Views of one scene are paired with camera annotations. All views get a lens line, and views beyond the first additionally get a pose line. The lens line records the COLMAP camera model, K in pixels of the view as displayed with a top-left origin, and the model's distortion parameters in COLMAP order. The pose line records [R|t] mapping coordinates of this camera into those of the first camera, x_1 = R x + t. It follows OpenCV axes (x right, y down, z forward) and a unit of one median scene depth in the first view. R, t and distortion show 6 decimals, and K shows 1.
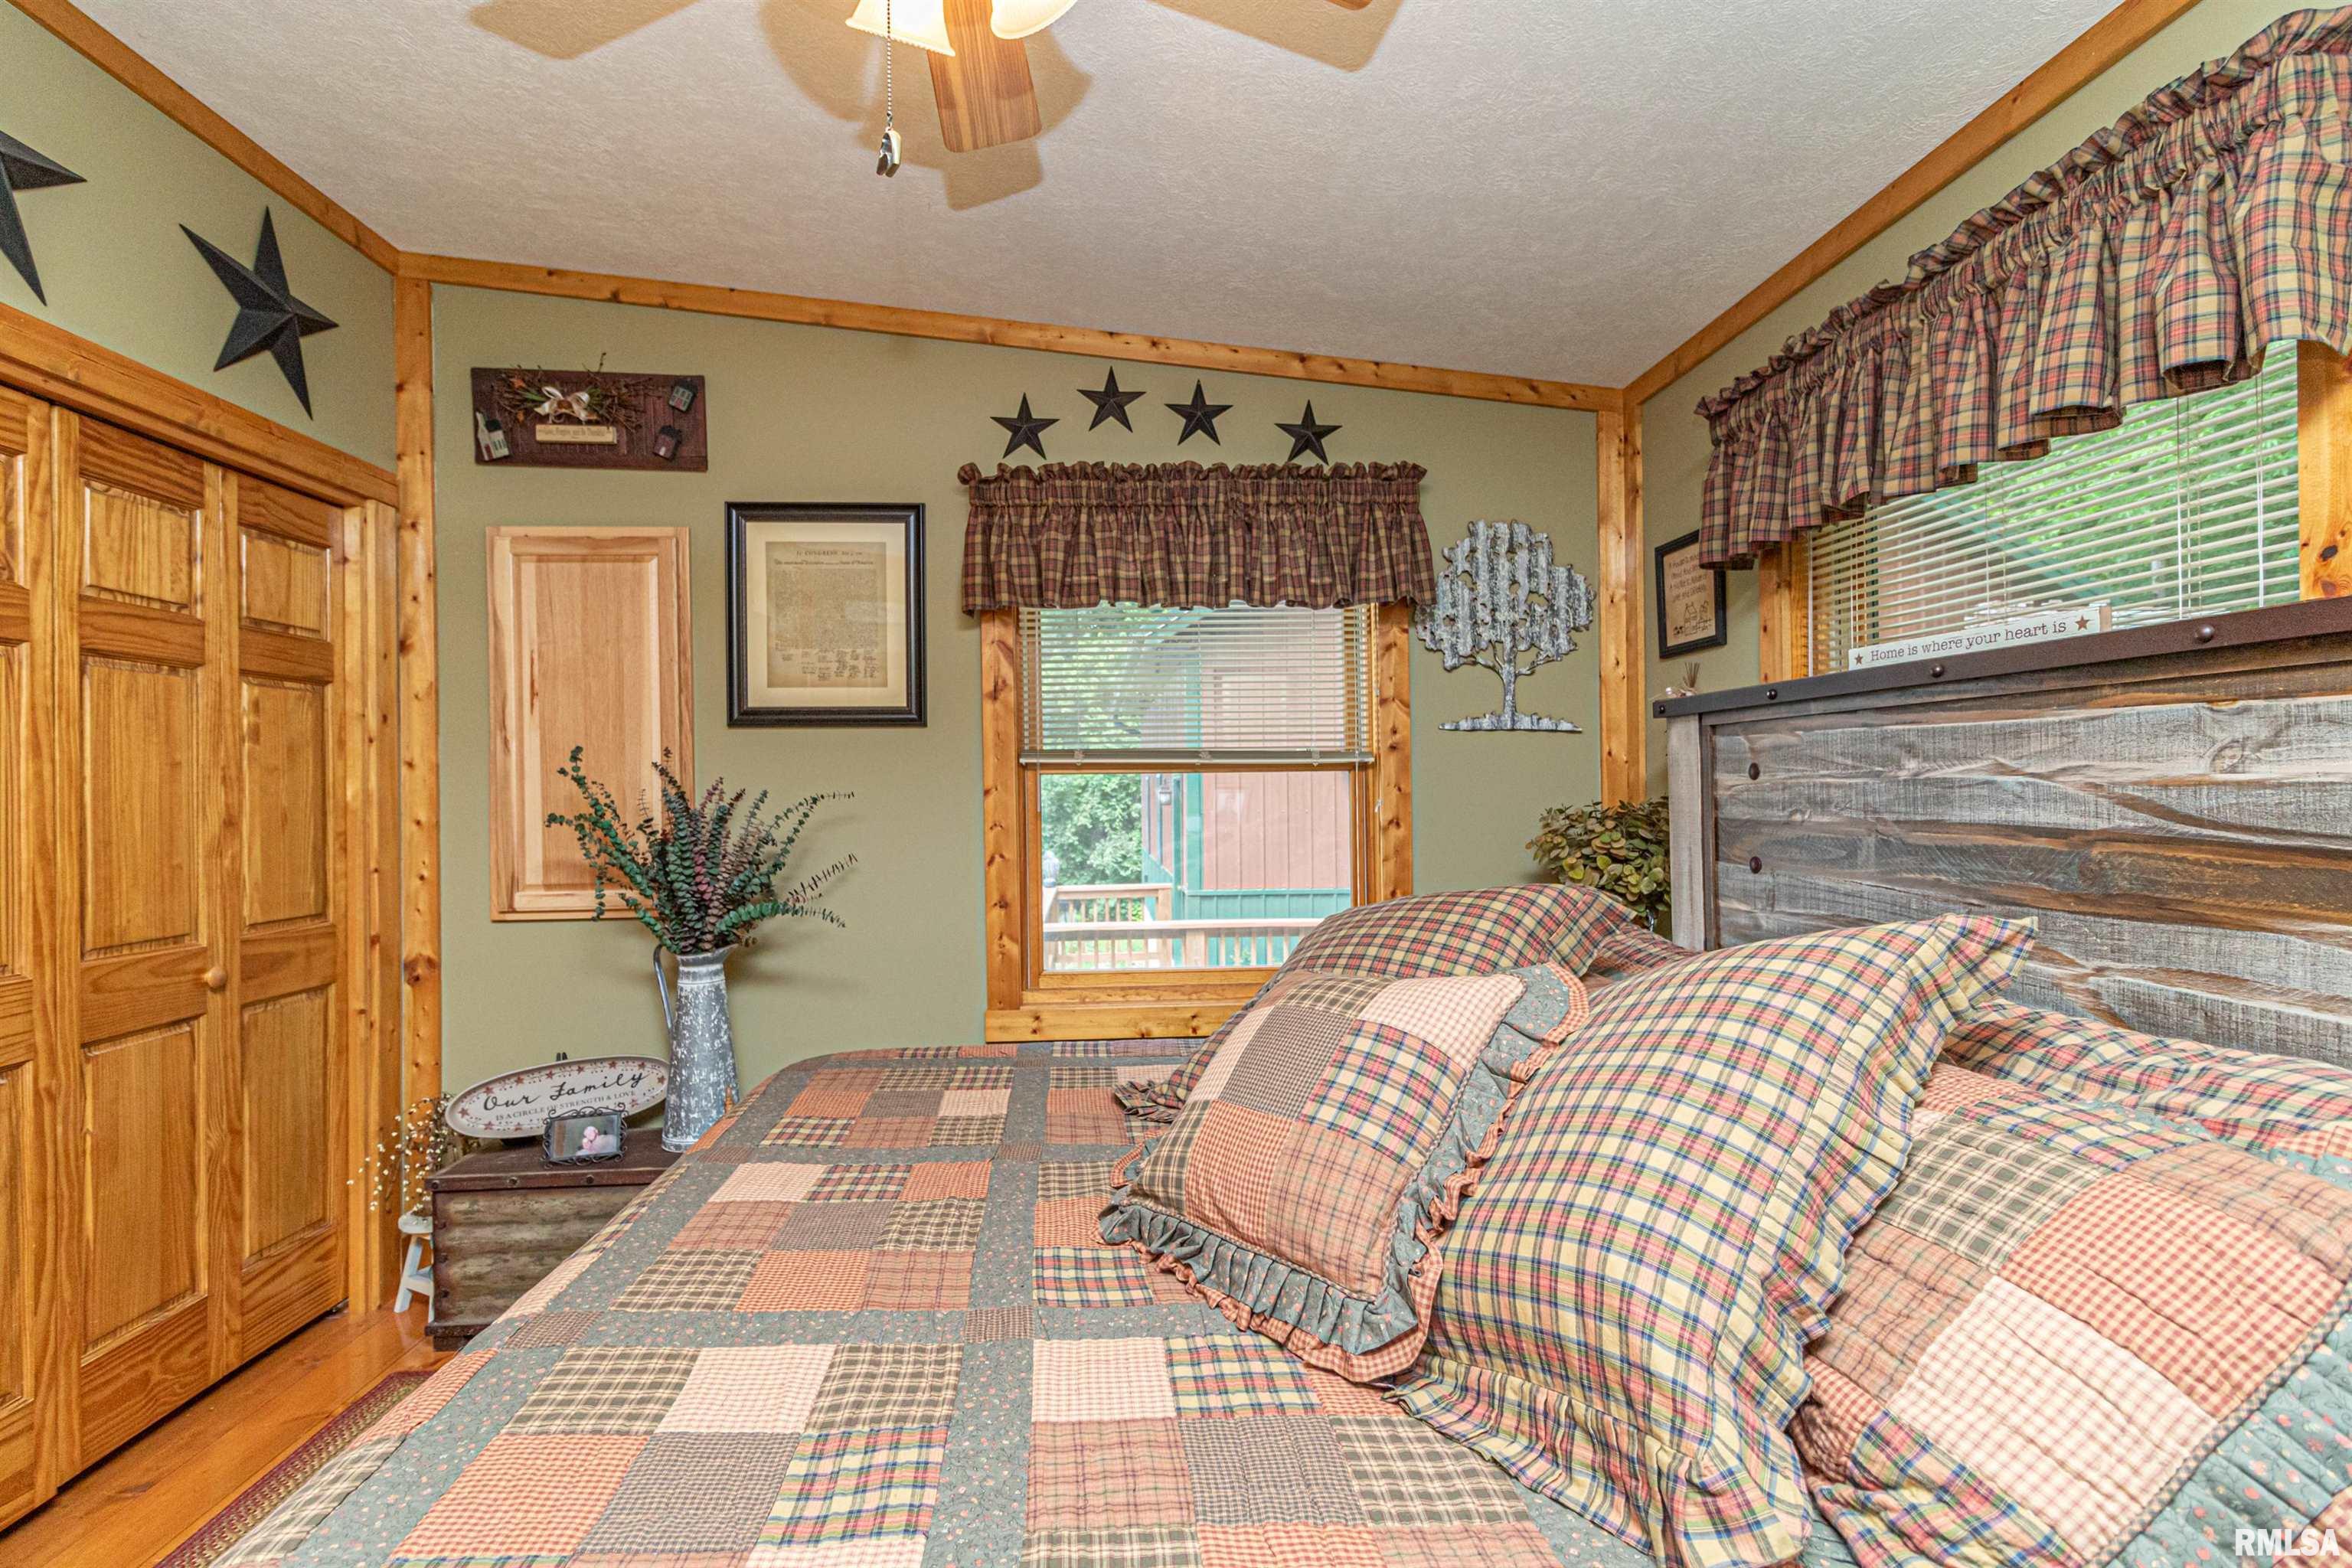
lens RADIAL K [[1080.9, 0, 1168.1], [0, 1080.9, 782.8], [0, 0, 1]] dist [0.001625, 0.000980]
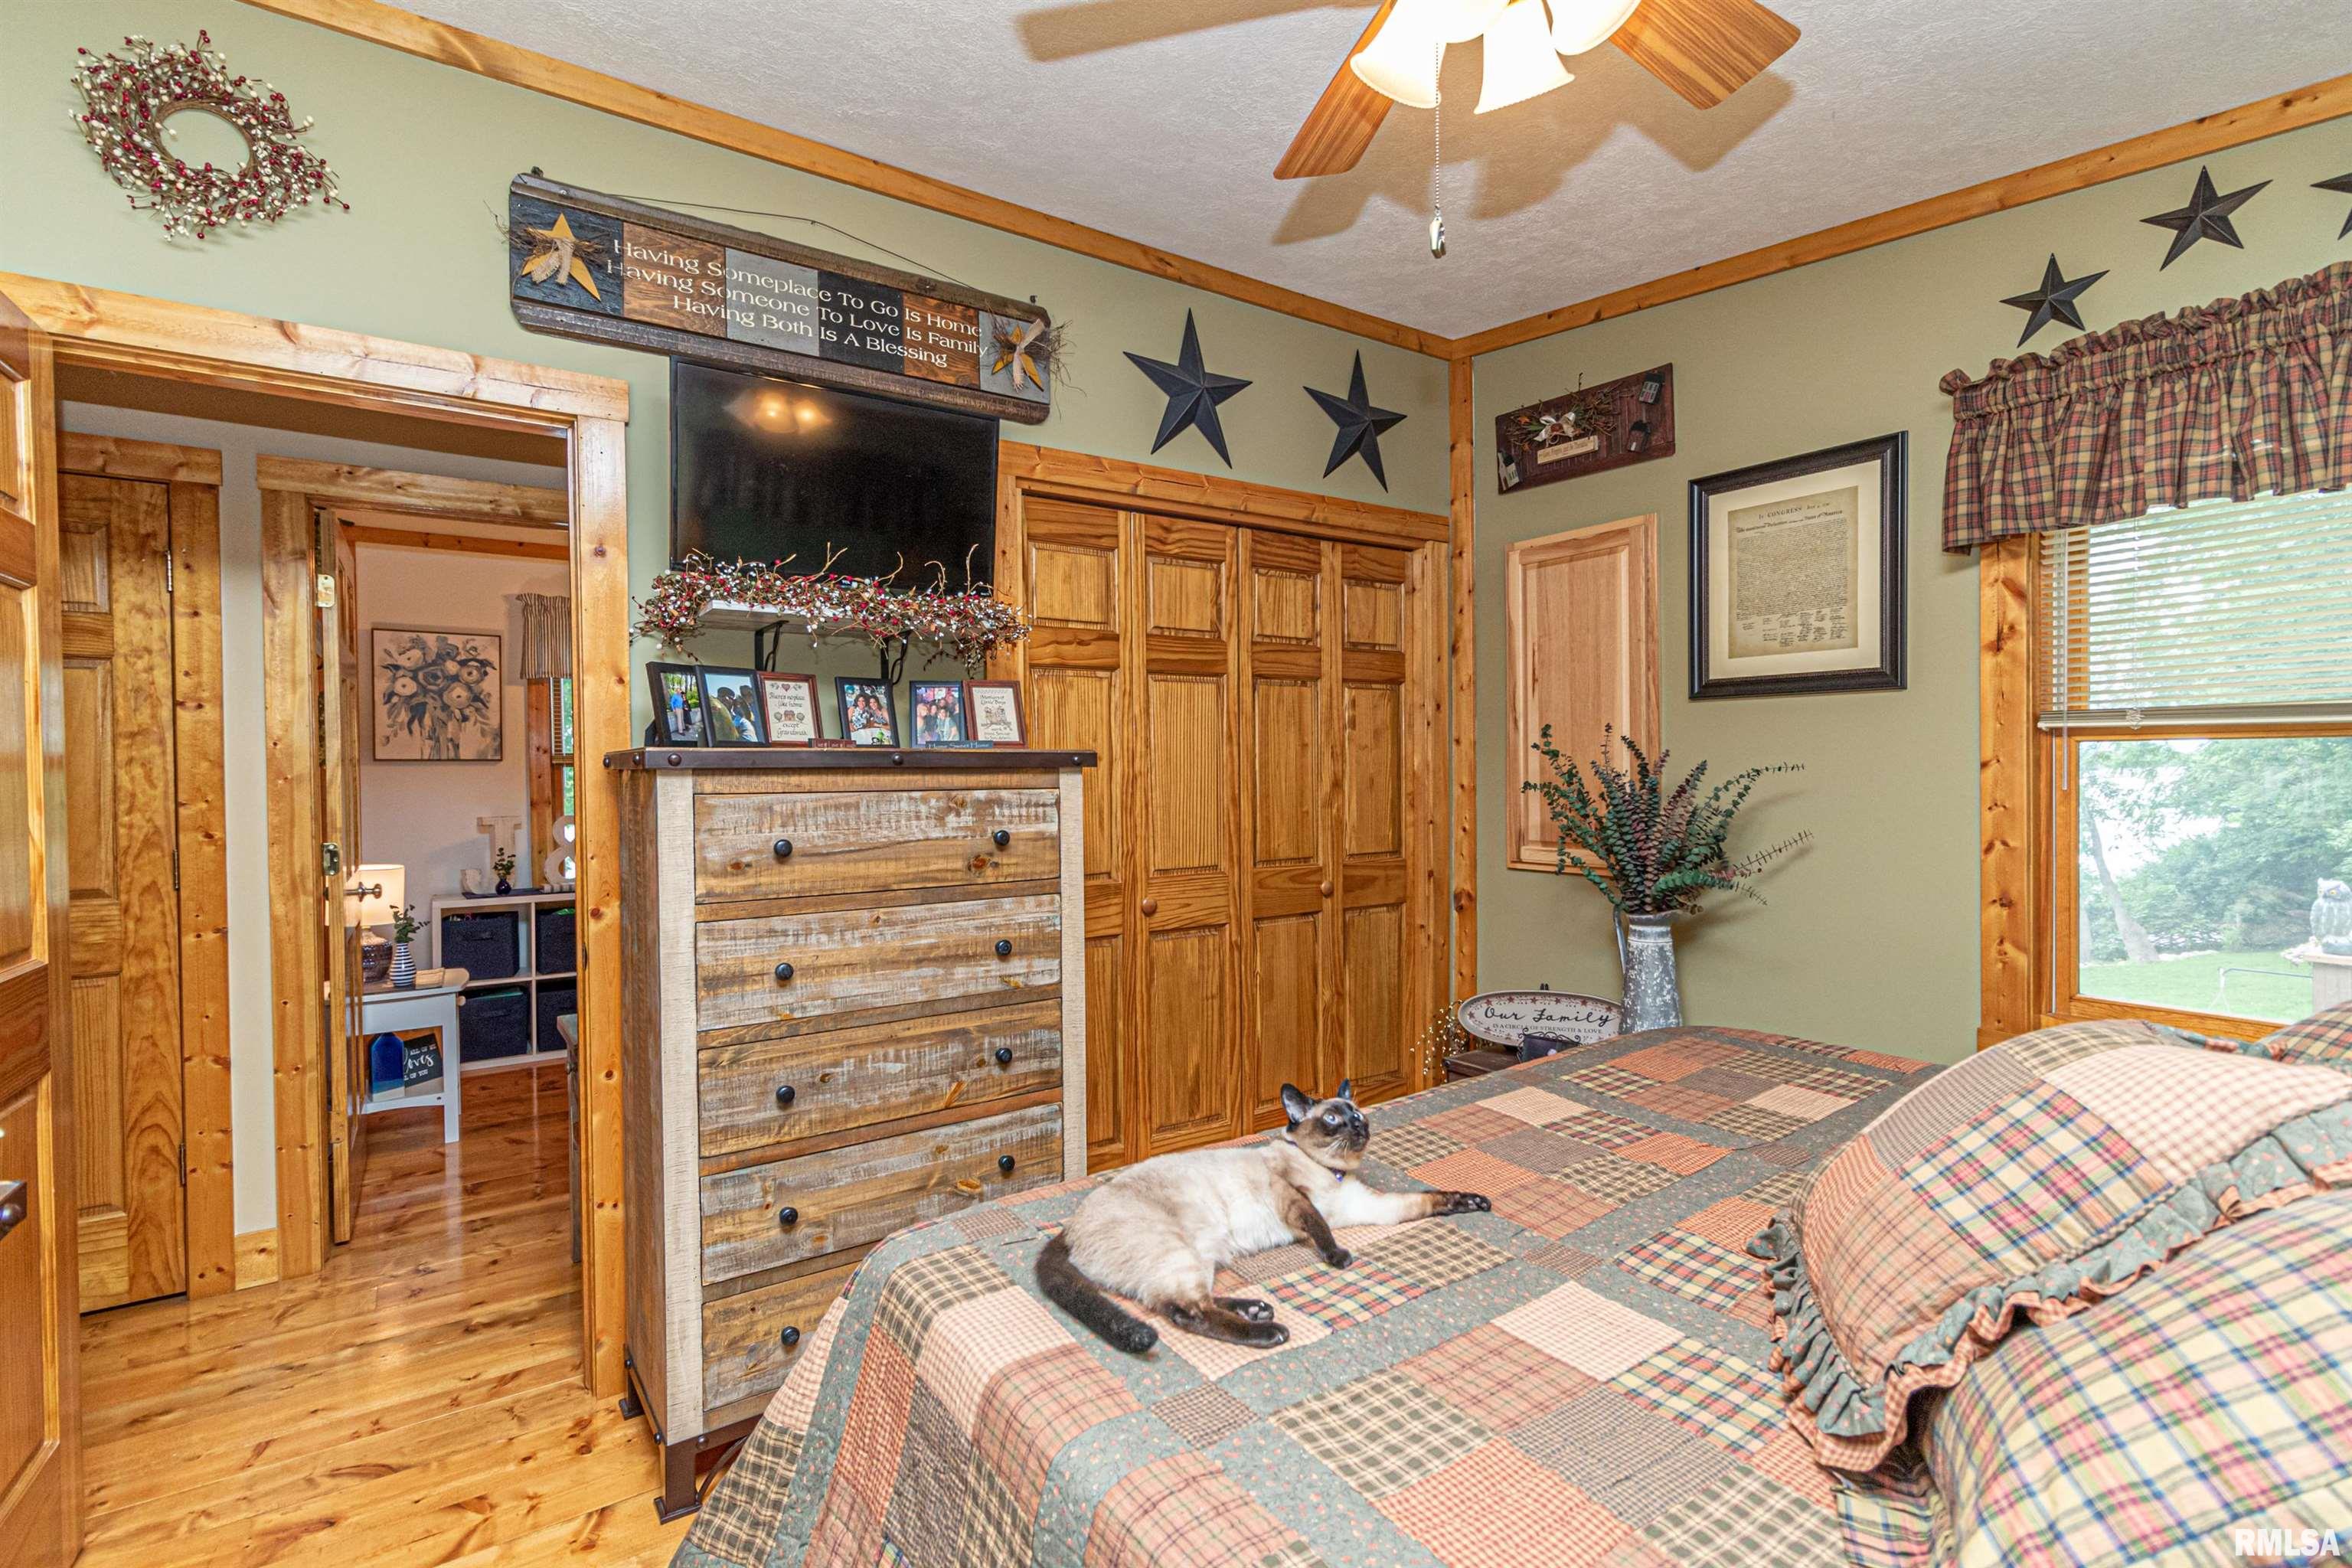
lens RADIAL K [[1080.9, 0, 1168.3], [0, 1080.9, 785.7], [0, 0, 1]] dist [0.001625, 0.000980]
pose [[0.514672, 0.021230, -0.857124, 0.235216], [0.009367, 0.999495, 0.030380, -0.006690], [0.857336, -0.023664, 0.514213, 0.044078]]
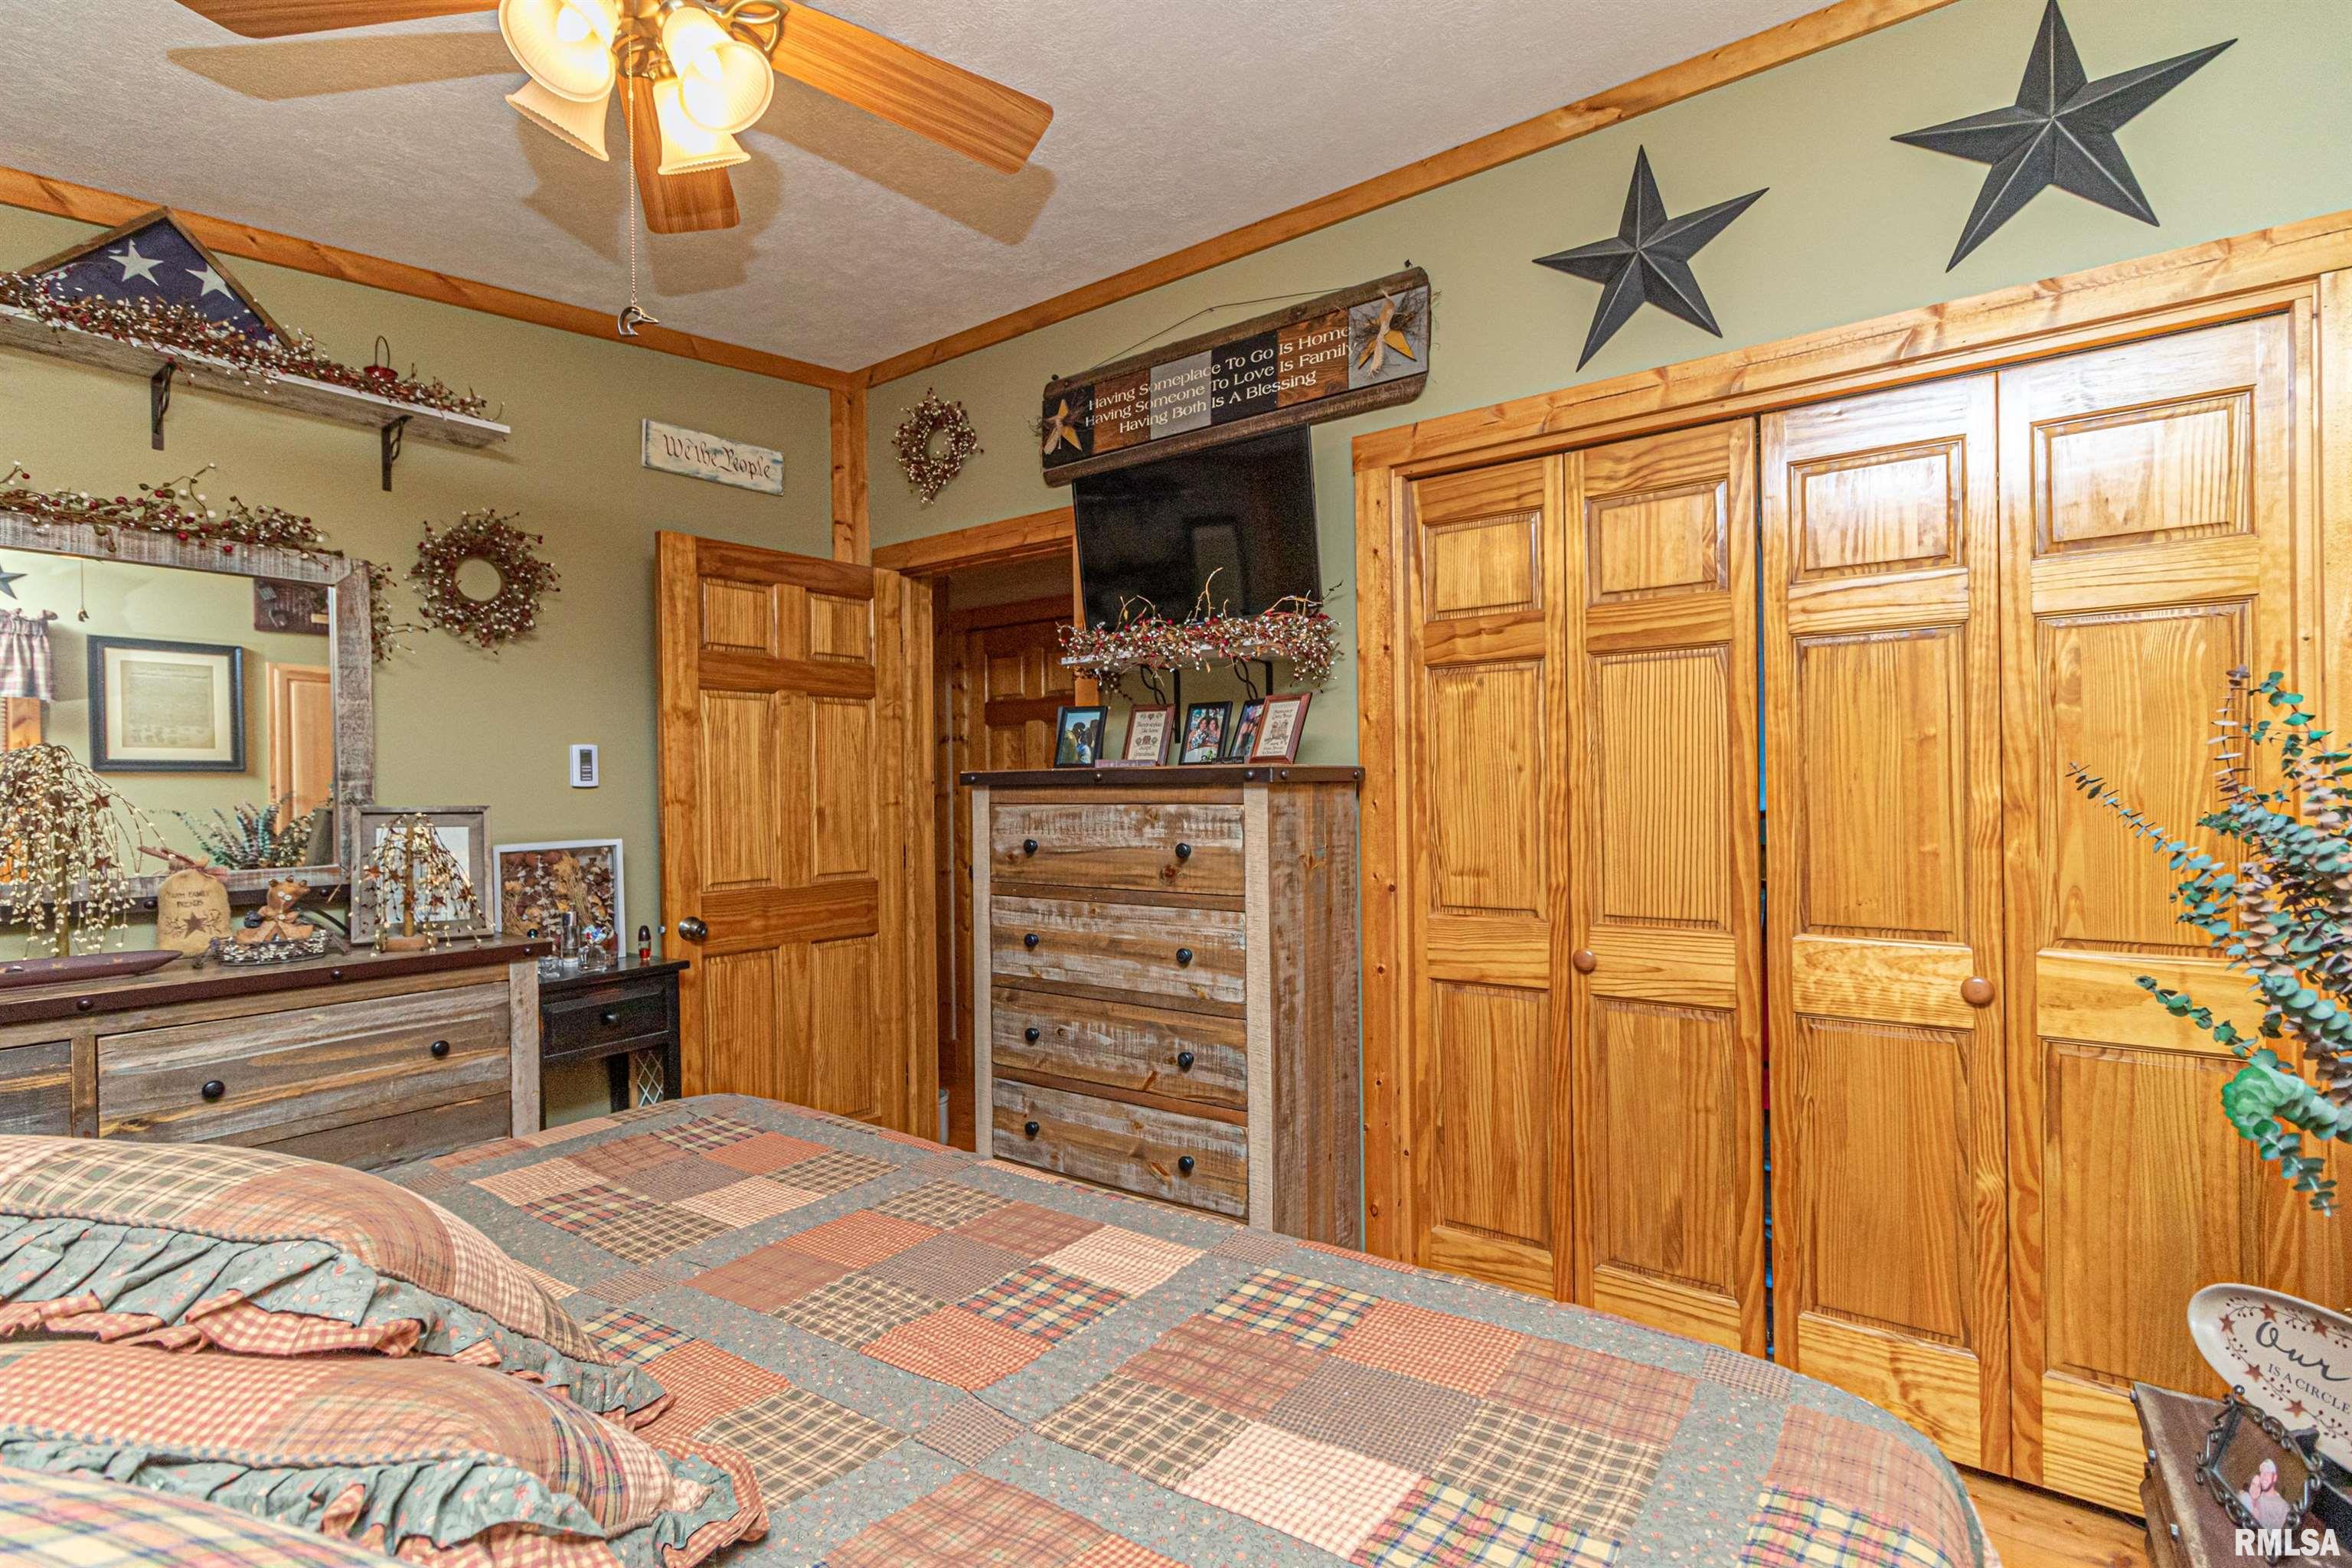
lens RADIAL K [[1080.9, 0, 1172.6], [0, 1080.9, 791.8], [0, 0, 1]] dist [0.001625, 0.000980]
pose [[-0.634036, 0.019760, -0.773051, 0.136428], [0.024240, 0.999690, 0.005672, 0.004819], [0.772923, -0.015143, -0.634319, 0.880792]]
